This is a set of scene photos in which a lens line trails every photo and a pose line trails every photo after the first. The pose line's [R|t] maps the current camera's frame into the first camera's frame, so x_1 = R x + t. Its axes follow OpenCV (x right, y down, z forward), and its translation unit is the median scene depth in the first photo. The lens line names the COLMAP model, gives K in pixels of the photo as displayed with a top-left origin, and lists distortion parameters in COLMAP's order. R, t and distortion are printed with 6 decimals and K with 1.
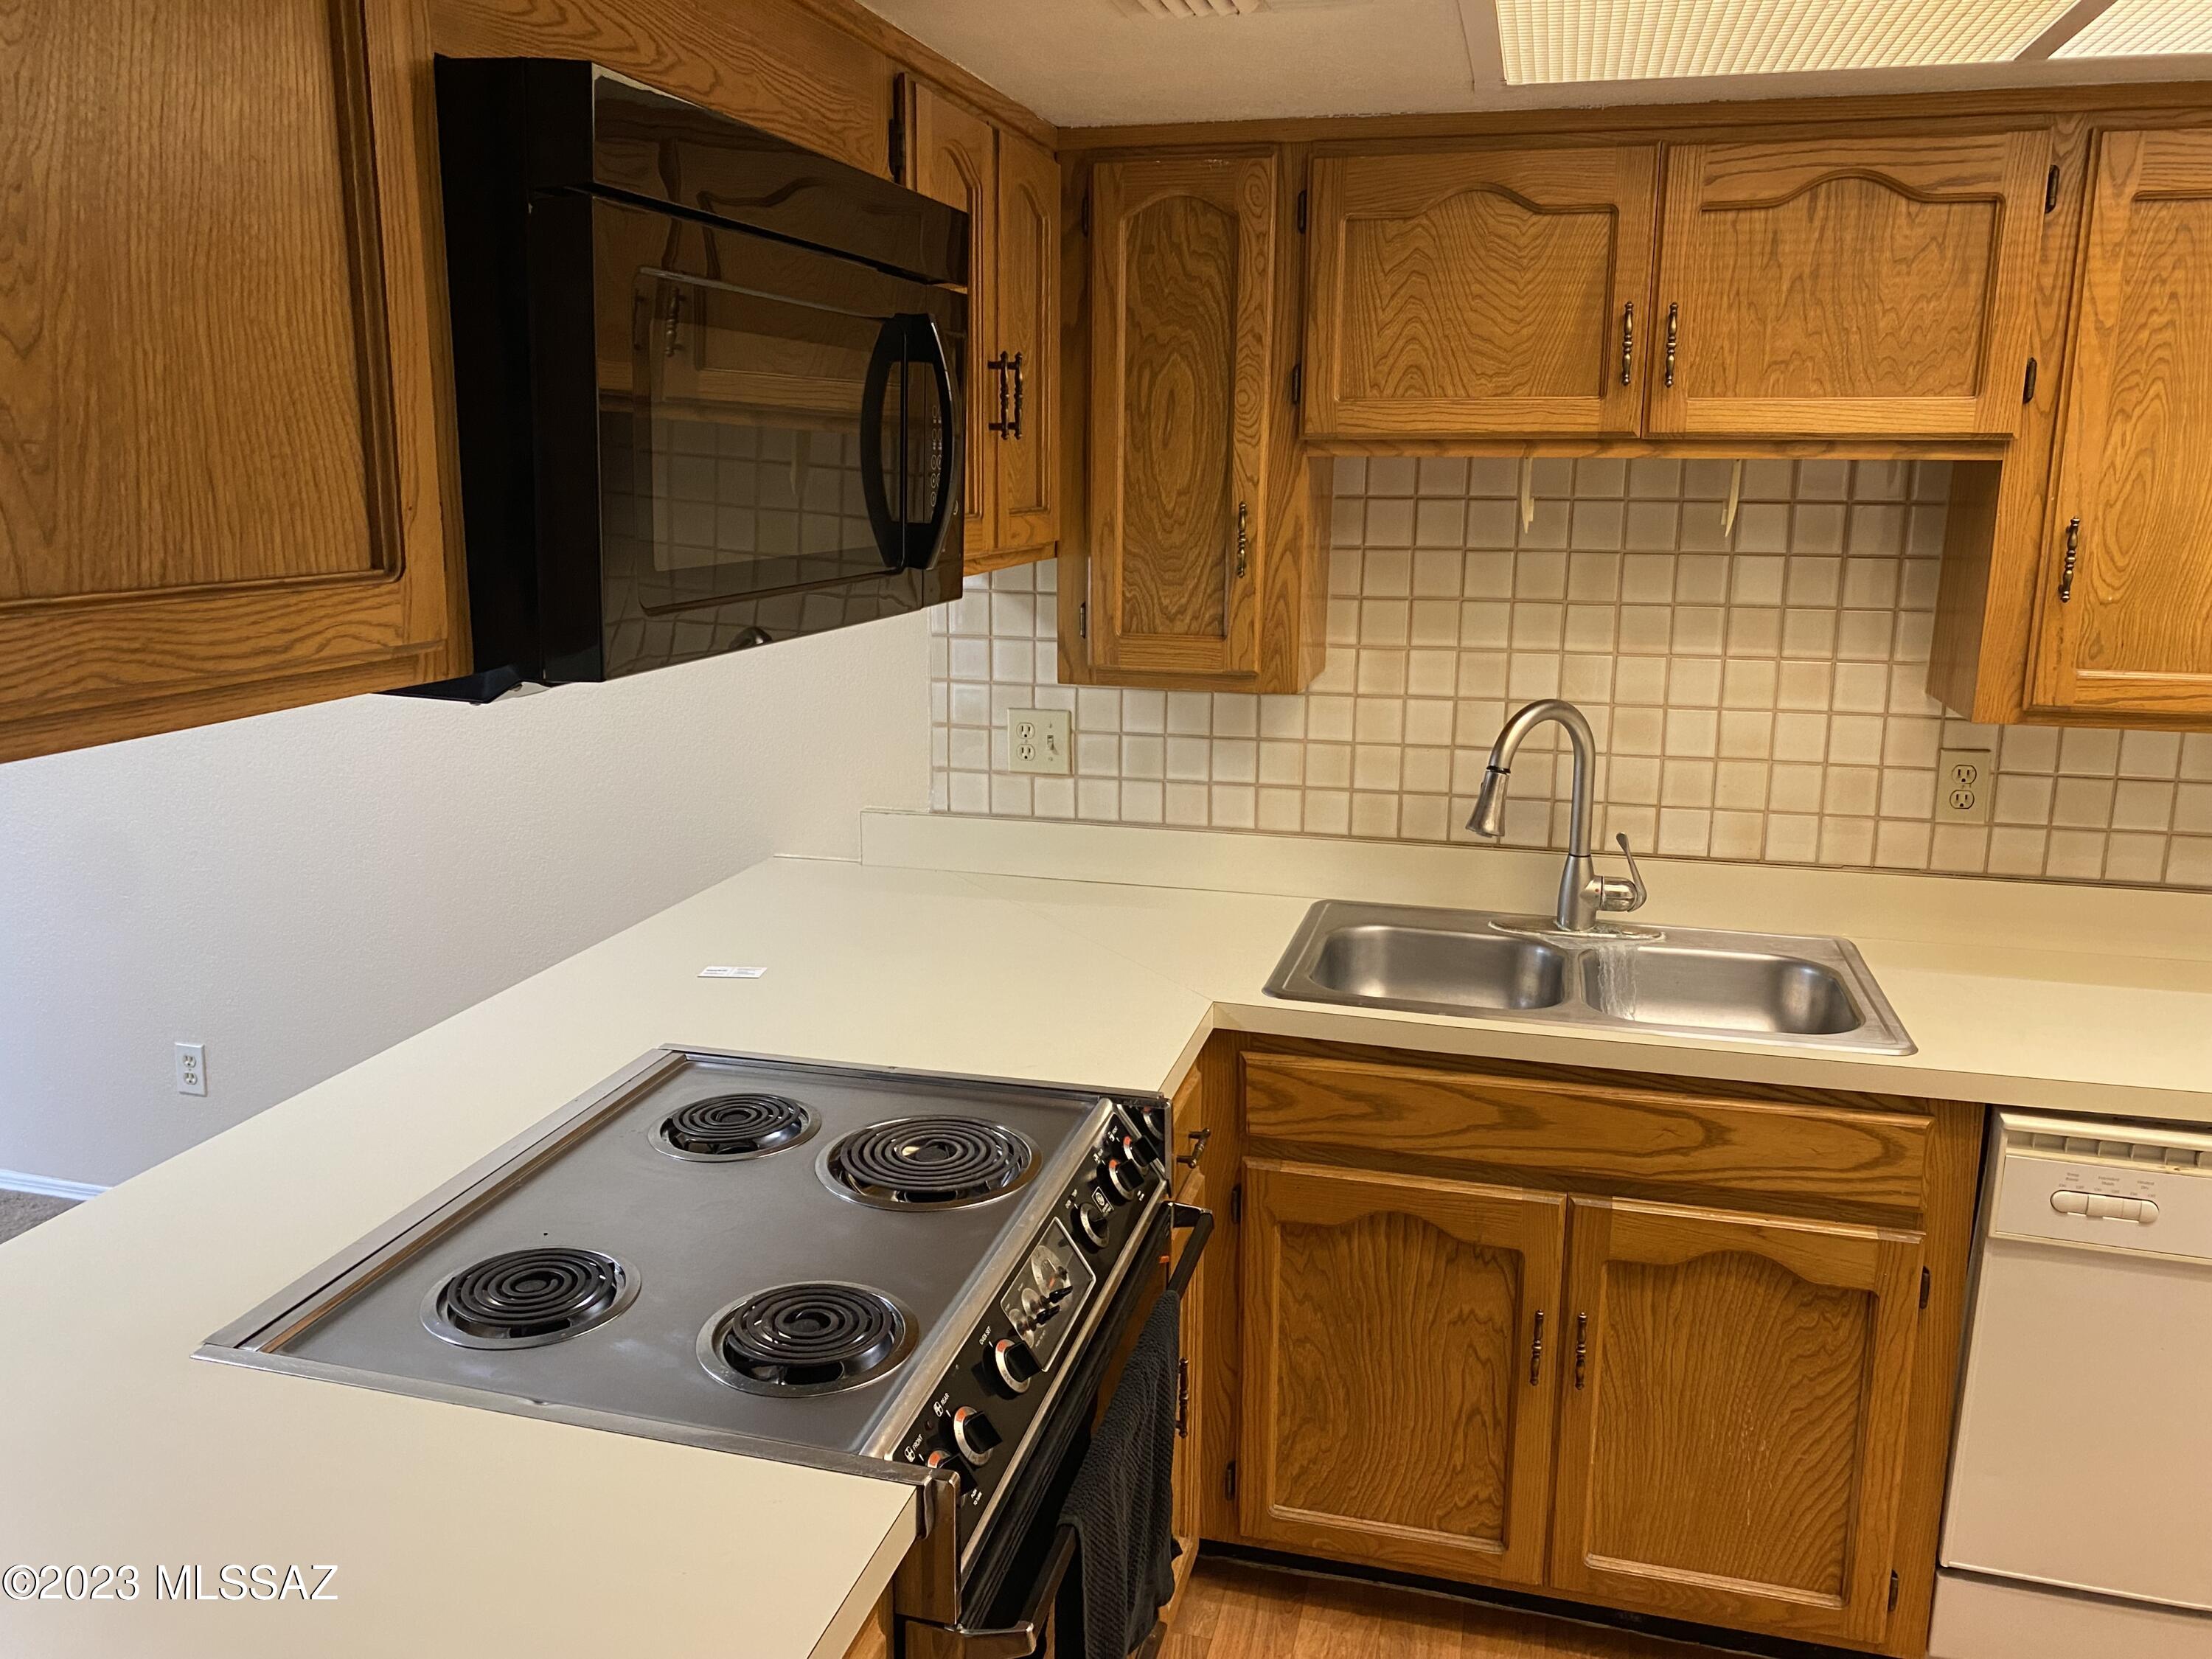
lens RADIAL K [[1699.6, 0, 1082.5], [0, 1699.6, 885.3], [0, 0, 1]] dist [0.035697, -0.050922]
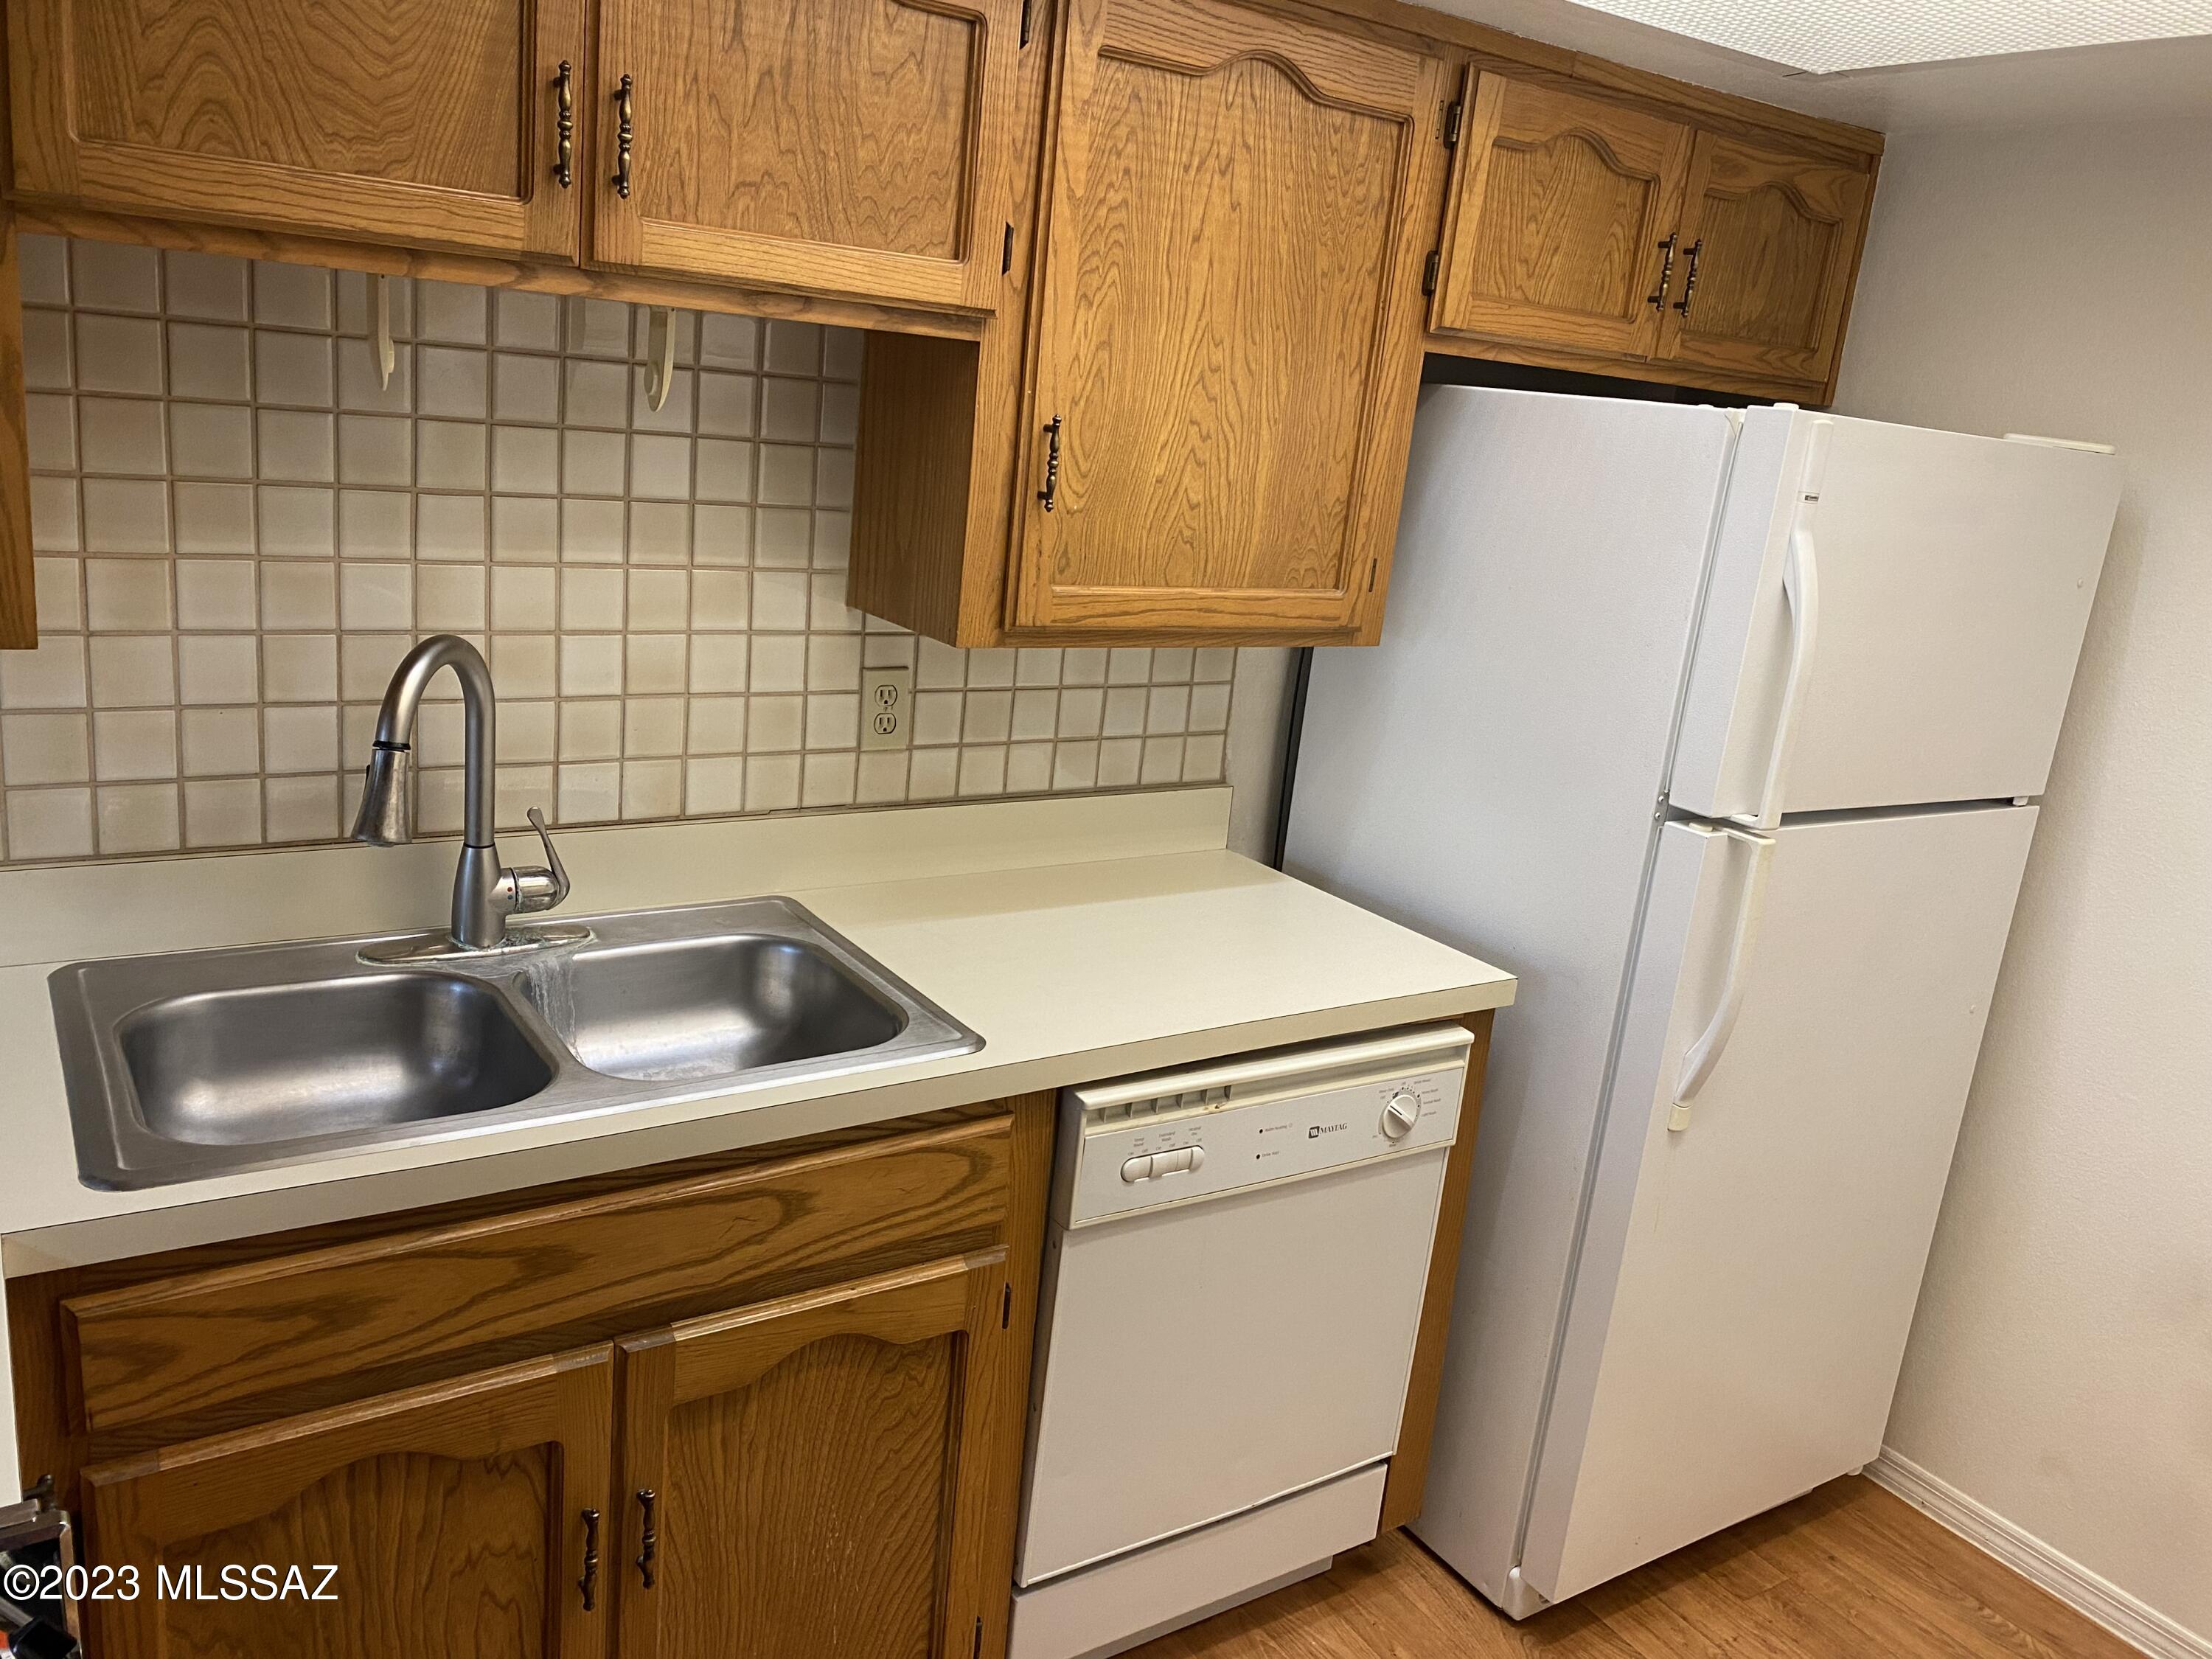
lens RADIAL K [[1699.6, 0, 1113.1], [0, 1699.6, 823.1], [0, 0, 1]] dist [0.035697, -0.050922]
pose [[0.654498, -0.134154, 0.744066, -0.079762], [0.093445, 0.990940, 0.096468, -0.081736], [-0.750267, 0.006391, 0.661105, 0.369016]]
